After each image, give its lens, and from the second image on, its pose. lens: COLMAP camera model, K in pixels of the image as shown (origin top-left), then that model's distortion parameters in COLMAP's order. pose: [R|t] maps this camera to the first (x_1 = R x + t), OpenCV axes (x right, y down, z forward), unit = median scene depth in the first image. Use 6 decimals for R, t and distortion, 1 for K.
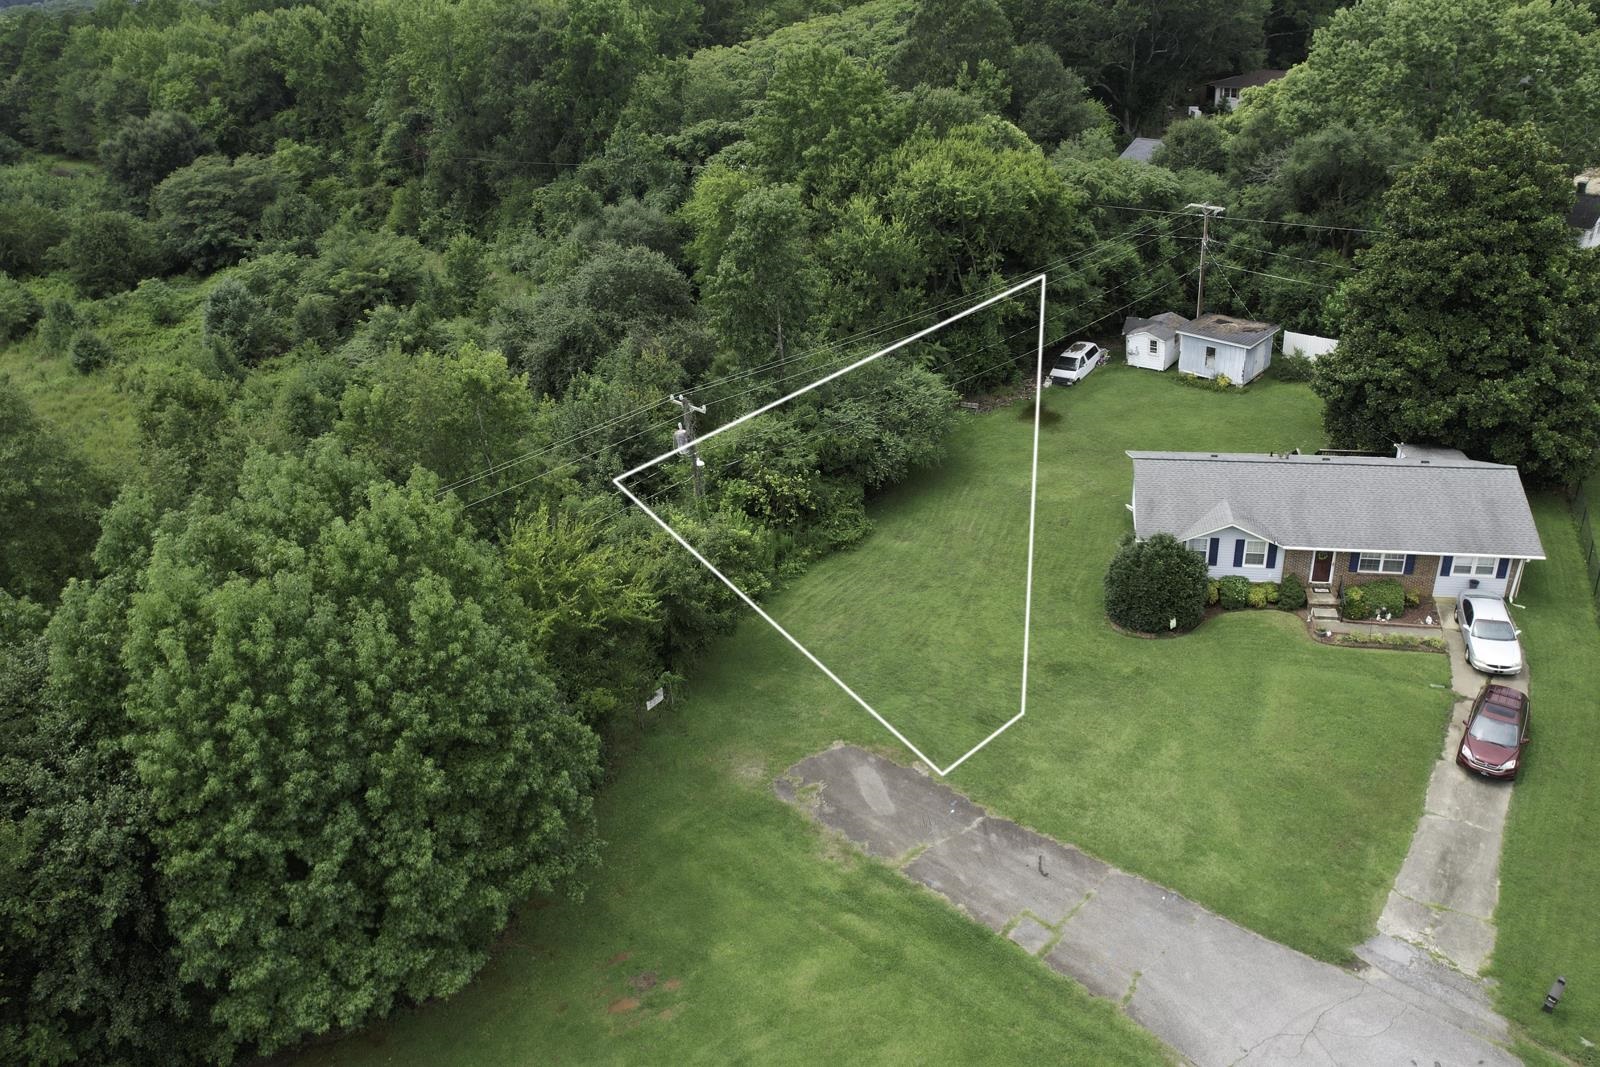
lens RADIAL K [[1109.2, 0, 806.7], [0, 1109.2, 488.7], [0, 0, 1]] dist [-0.090558, 0.083651]
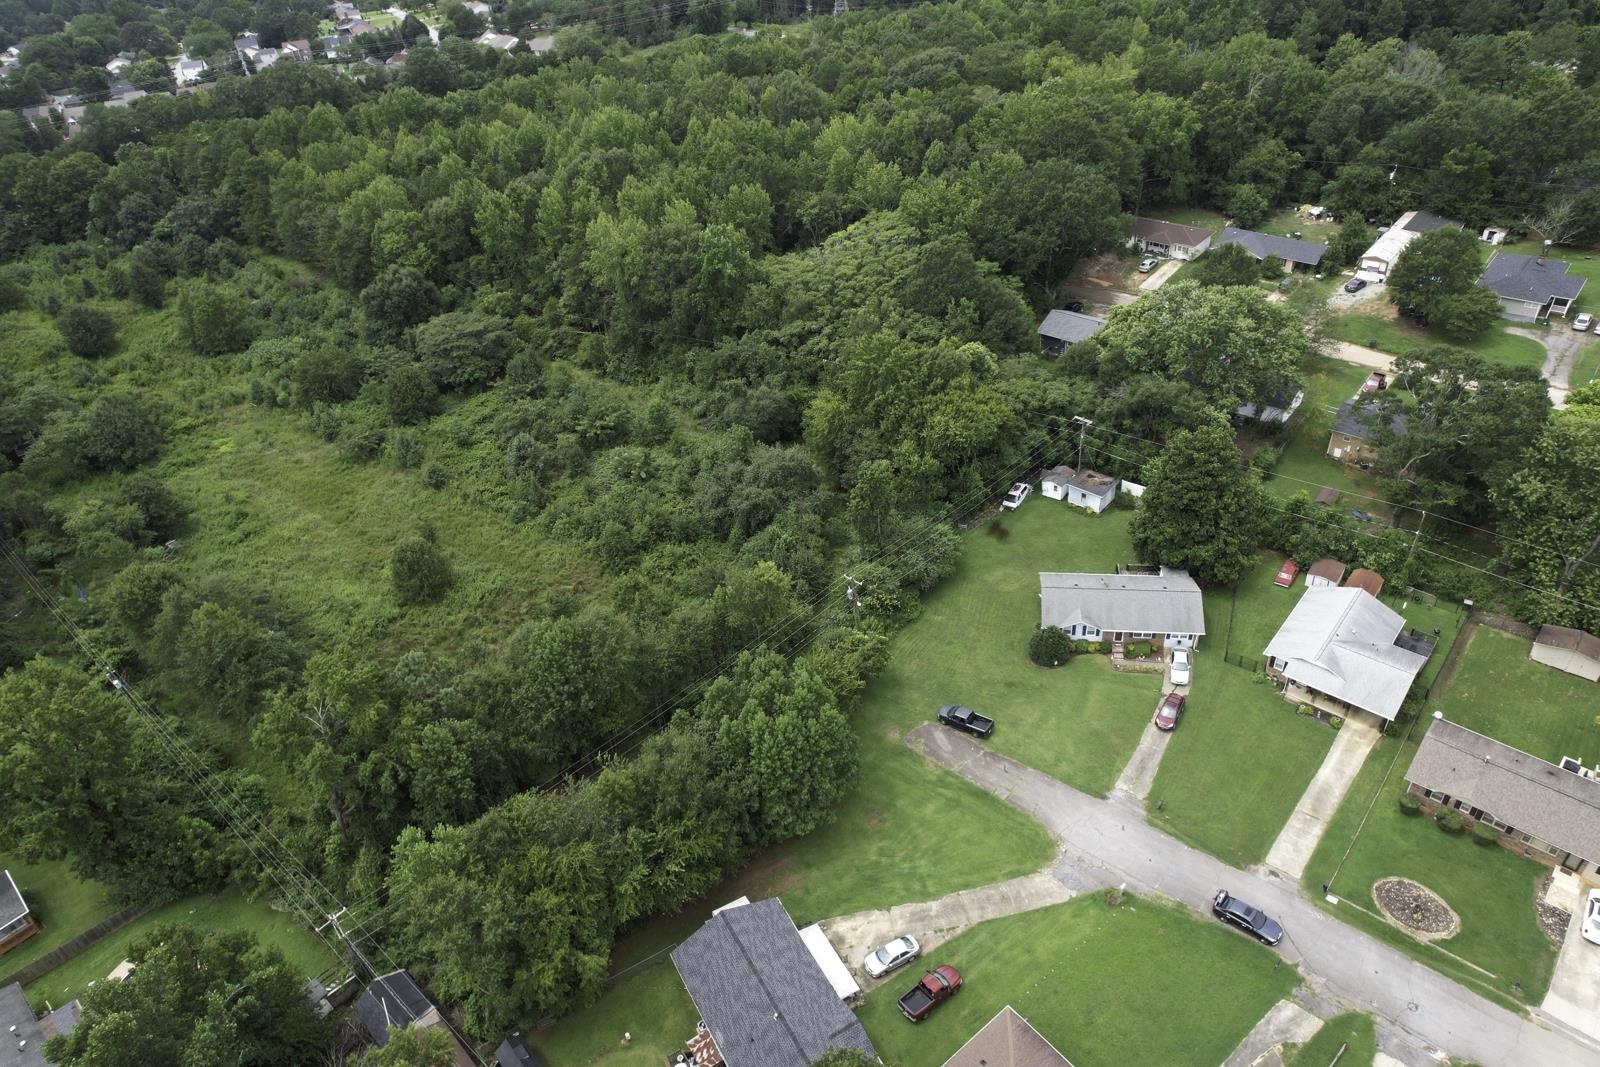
lens RADIAL K [[1035.1, 0, 791.4], [0, 1035.1, 533.3], [0, 0, 1]] dist [-0.081963, 0.076454]
pose [[0.998720, -0.041791, 0.028503, -0.277411], [0.035833, 0.982178, 0.184507, -0.544279], [-0.035706, -0.183250, 0.982418, -1.059378]]
